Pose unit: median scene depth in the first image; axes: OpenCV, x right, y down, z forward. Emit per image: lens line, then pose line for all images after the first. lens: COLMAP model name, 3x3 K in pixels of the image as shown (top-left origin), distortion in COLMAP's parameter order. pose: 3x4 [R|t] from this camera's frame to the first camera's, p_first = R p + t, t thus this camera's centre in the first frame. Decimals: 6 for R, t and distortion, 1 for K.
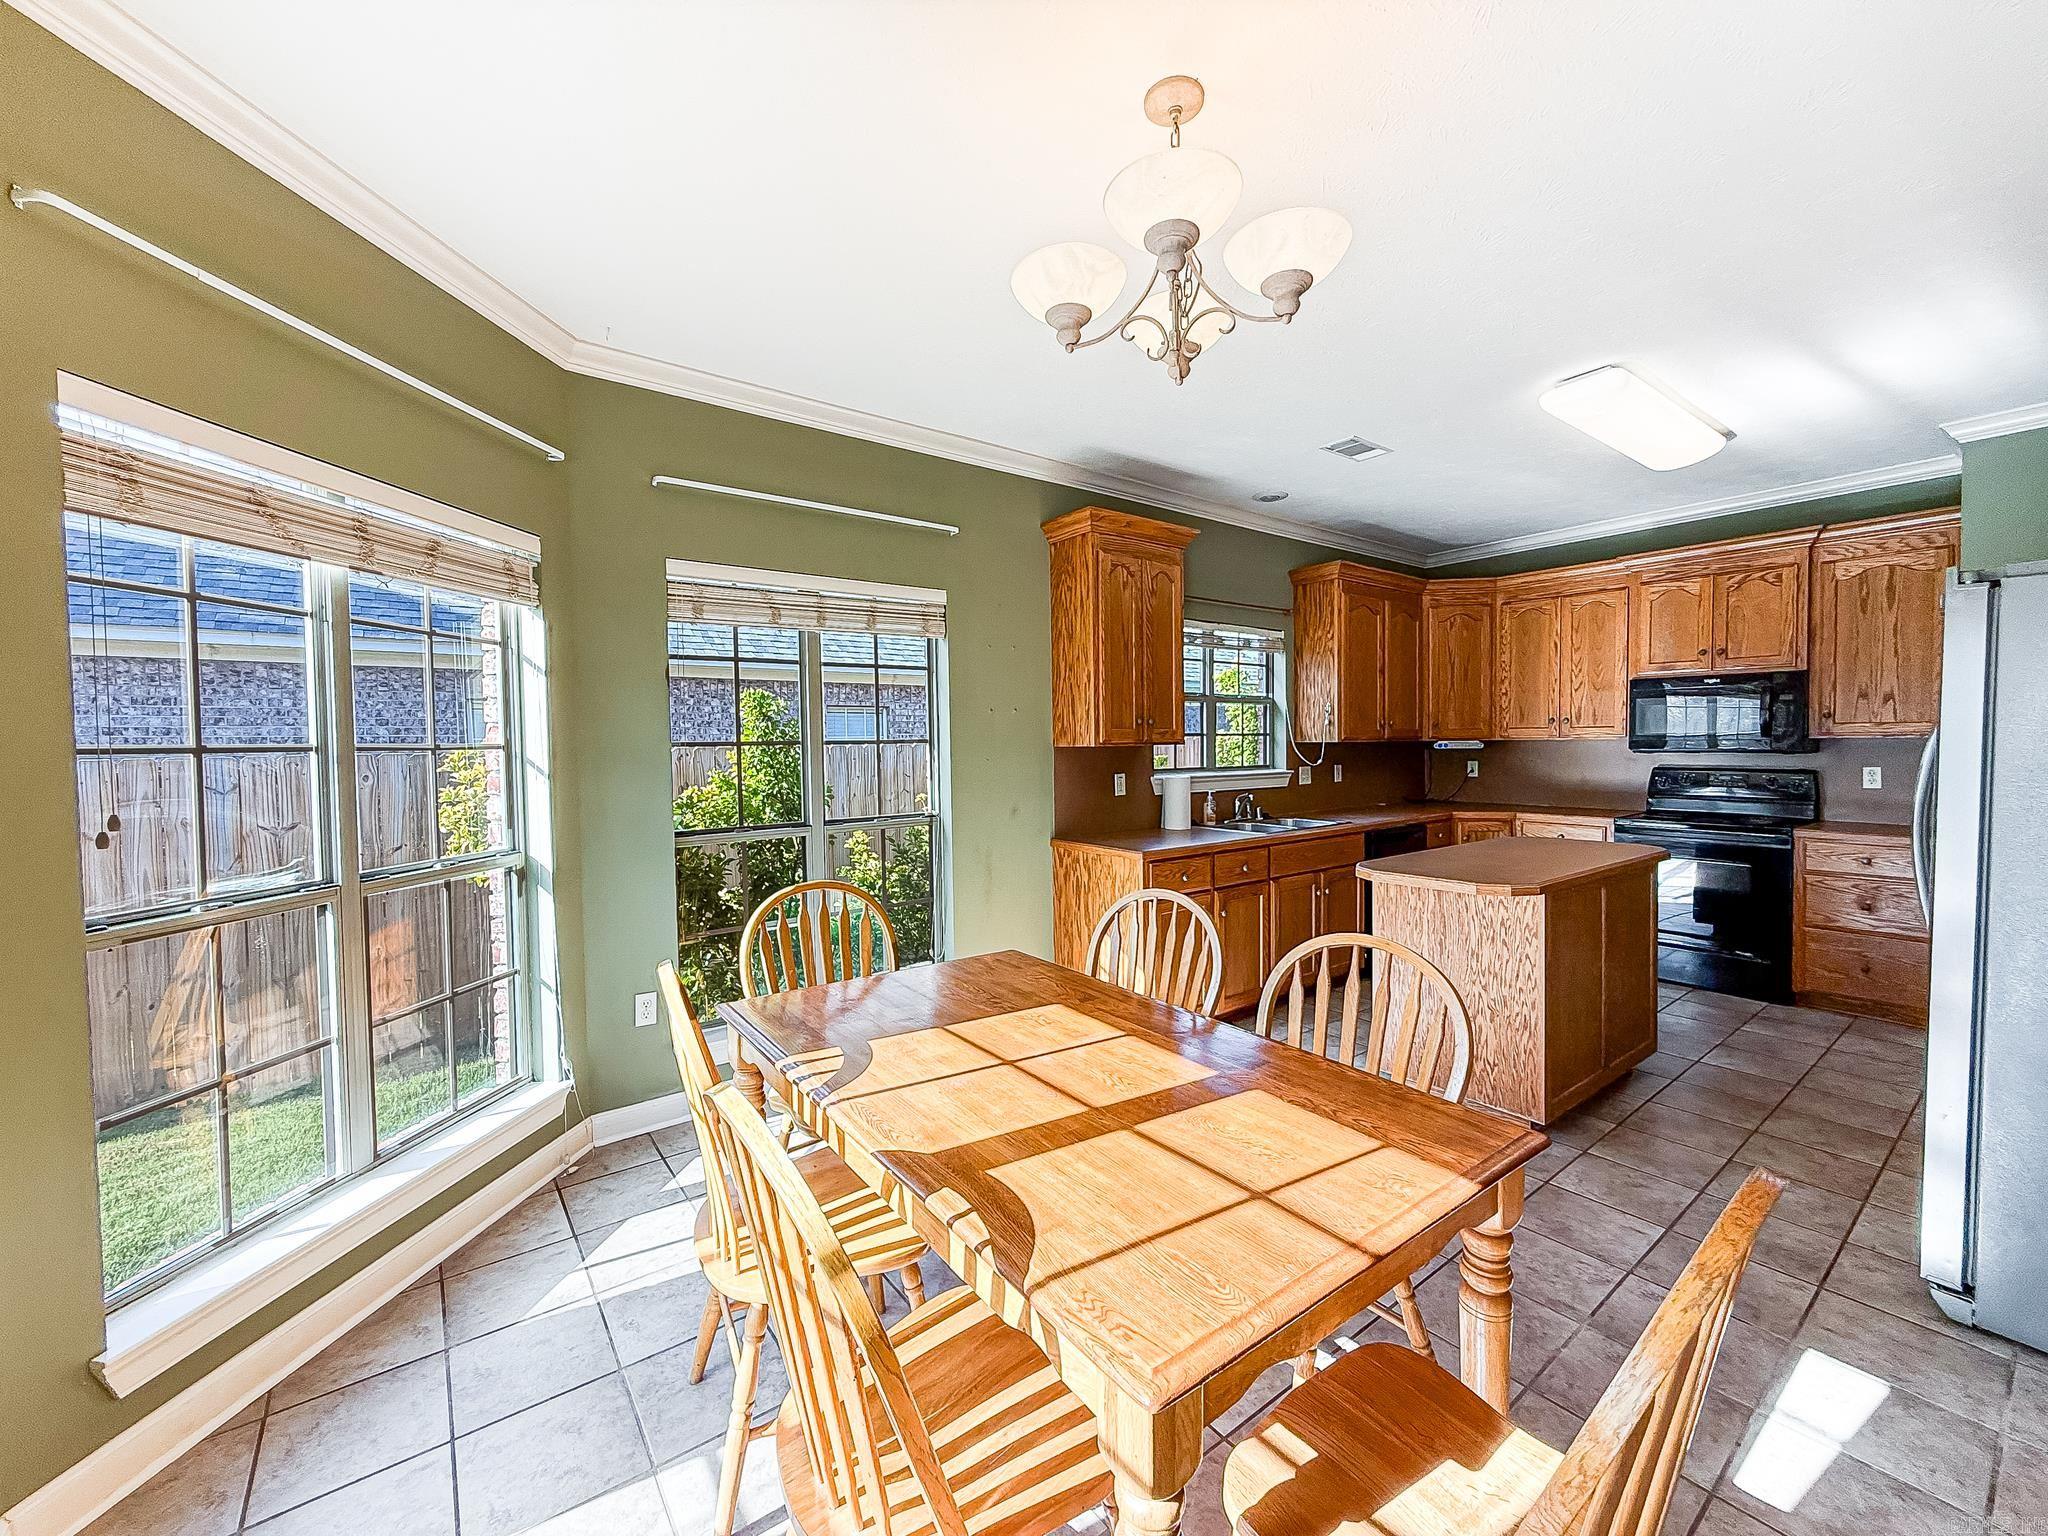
lens RADIAL K [[814.5, 0, 1021.1], [0, 814.5, 769.2], [0, 0, 1]] dist [0.000536, -0.000377]
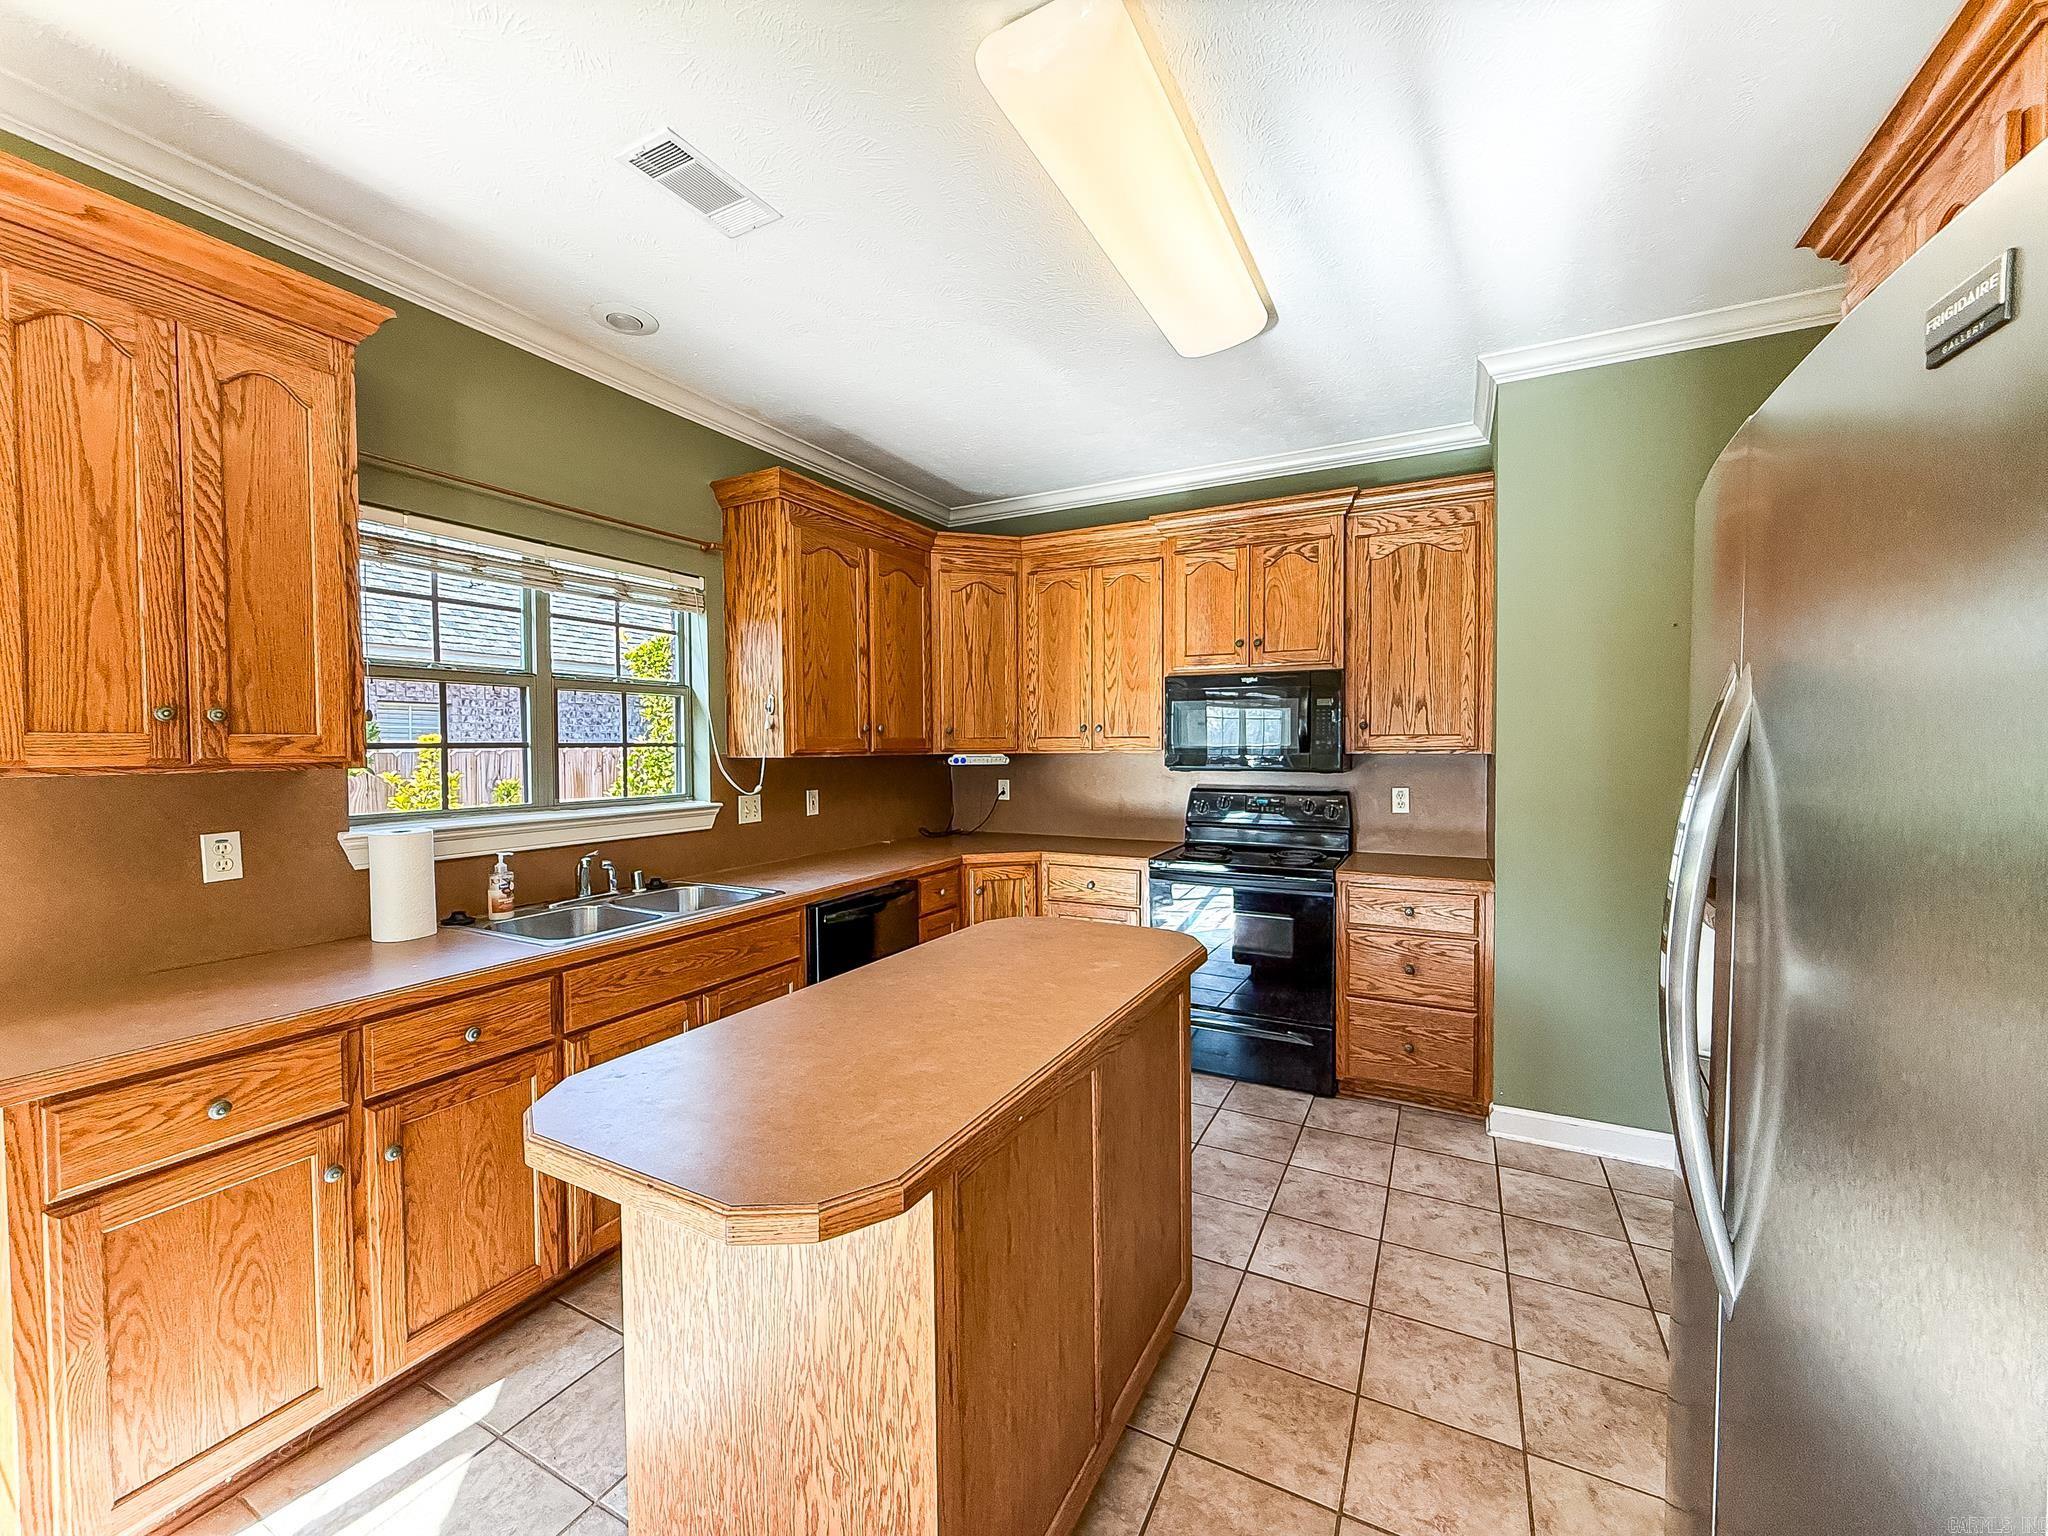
lens RADIAL K [[814.5, 0, 1021.1], [0, 814.5, 769.2], [0, 0, 1]] dist [0.000536, -0.000377]
pose [[0.903983, -0.007940, 0.427496, 0.296328], [0.010656, 0.999935, -0.003959, -0.020579], [-0.427437, 0.008134, 0.904009, 0.365175]]
